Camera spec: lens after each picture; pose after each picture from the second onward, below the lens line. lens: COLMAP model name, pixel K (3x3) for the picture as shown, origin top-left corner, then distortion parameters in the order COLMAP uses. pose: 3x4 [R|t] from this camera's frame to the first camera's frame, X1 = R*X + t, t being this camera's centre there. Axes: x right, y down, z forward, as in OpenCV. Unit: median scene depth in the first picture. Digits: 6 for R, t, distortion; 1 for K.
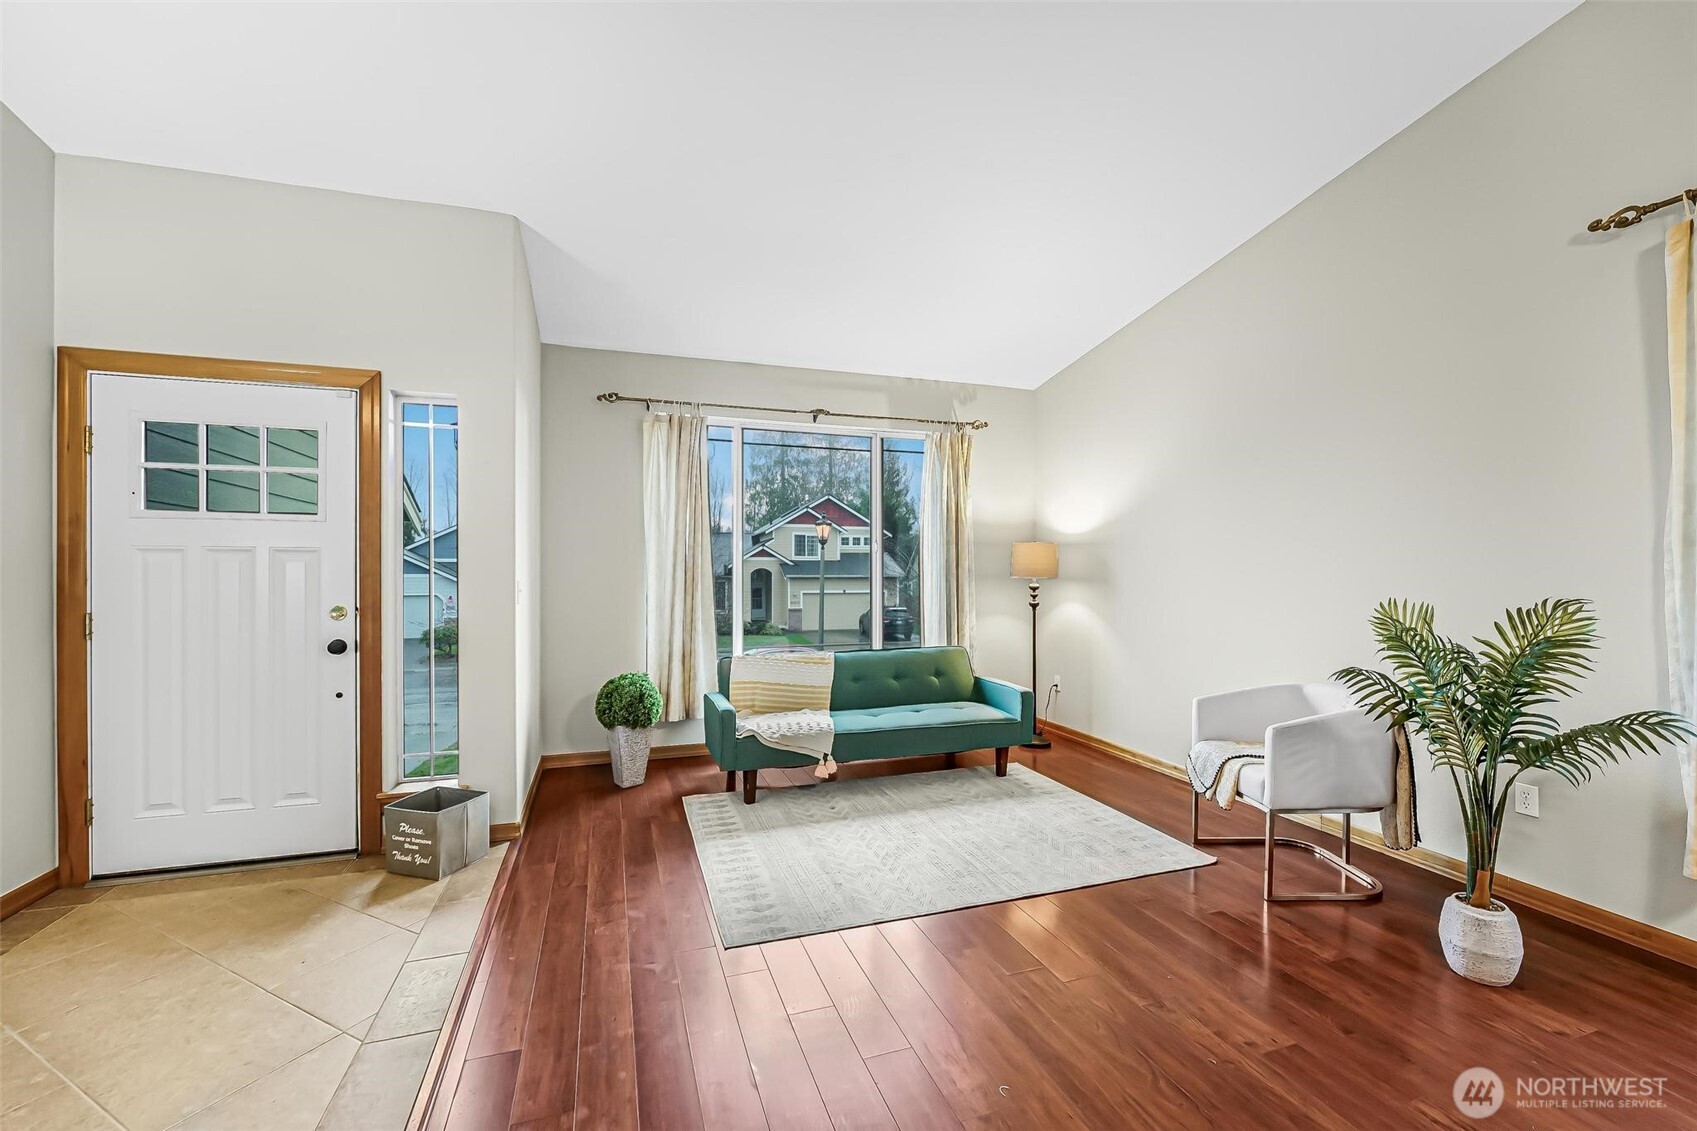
lens RADIAL K [[688.9, 0, 850.1], [0, 688.9, 568.7], [0, 0, 1]] dist [-0.014131, 0.000170]
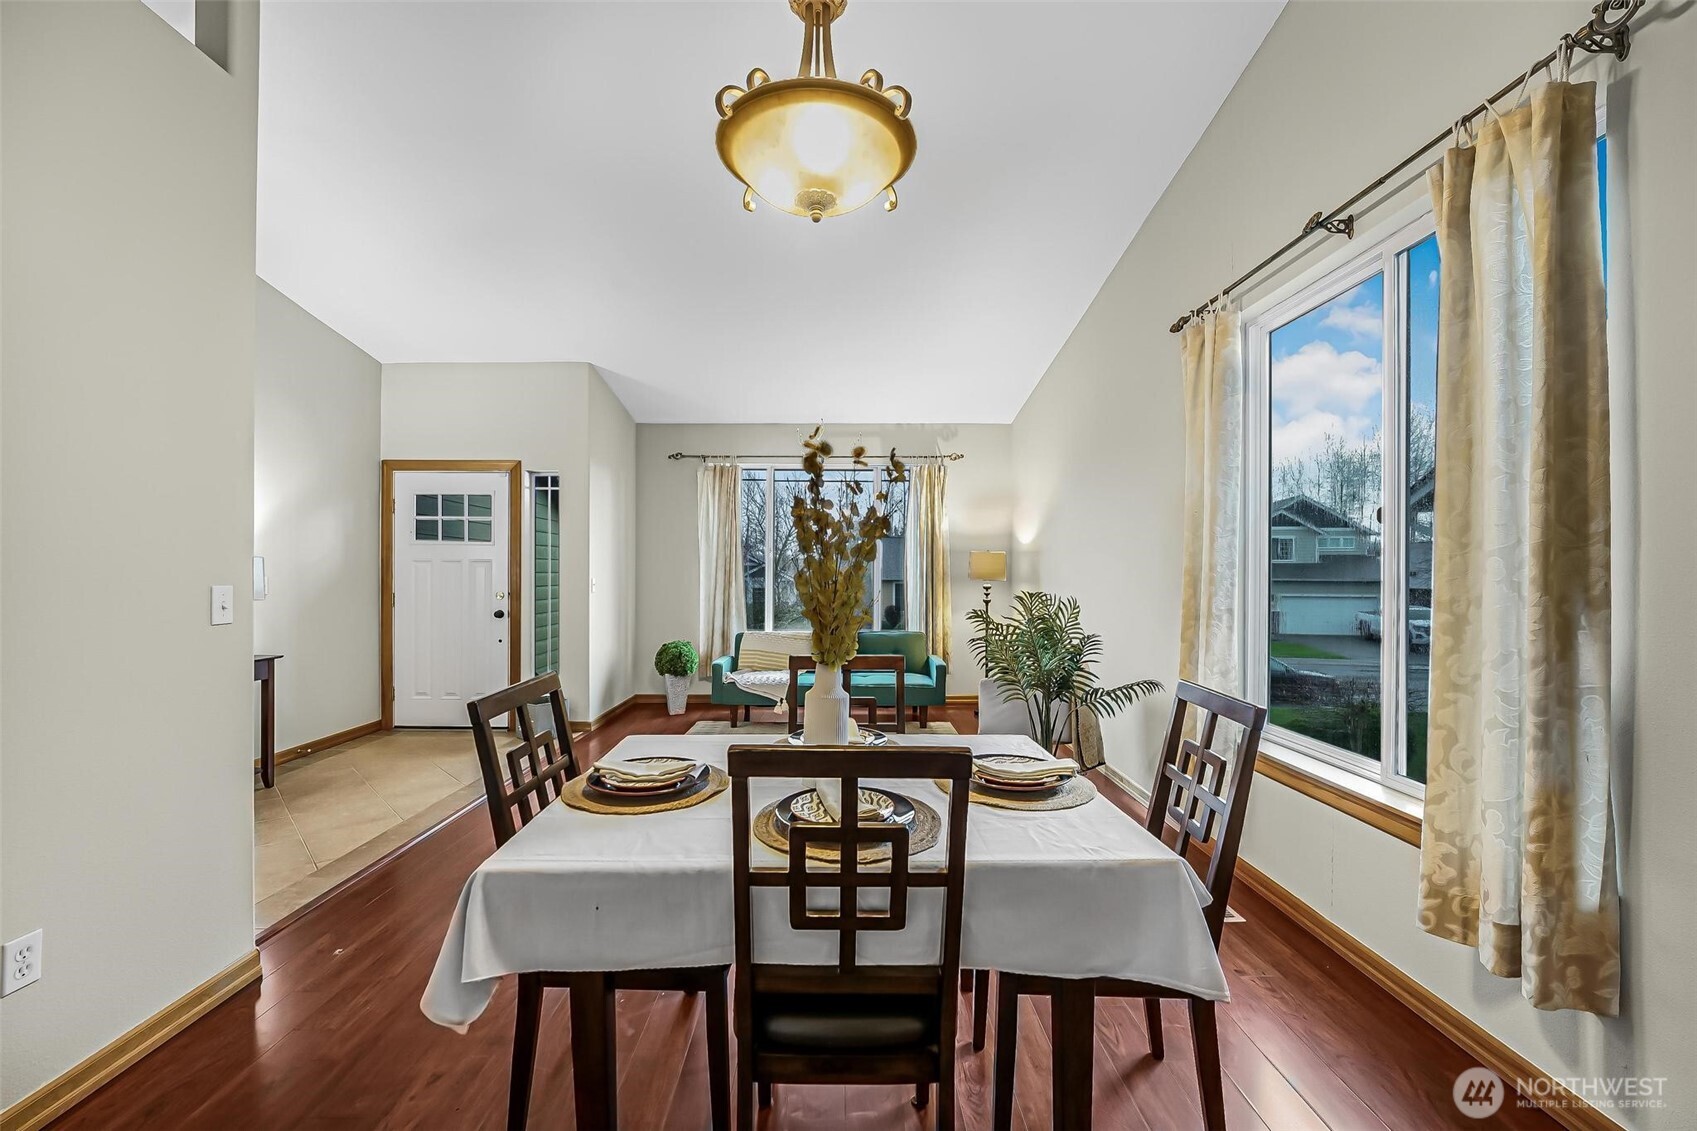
lens RADIAL K [[688.9, 0, 840.5], [0, 688.9, 571.0], [0, 0, 1]] dist [-0.014131, 0.000170]
pose [[0.946641, 0.002301, -0.322283, 0.687292], [-0.002926, 0.999995, -0.001454, 0.000013], [0.322278, 0.002320, 0.946642, -0.431045]]
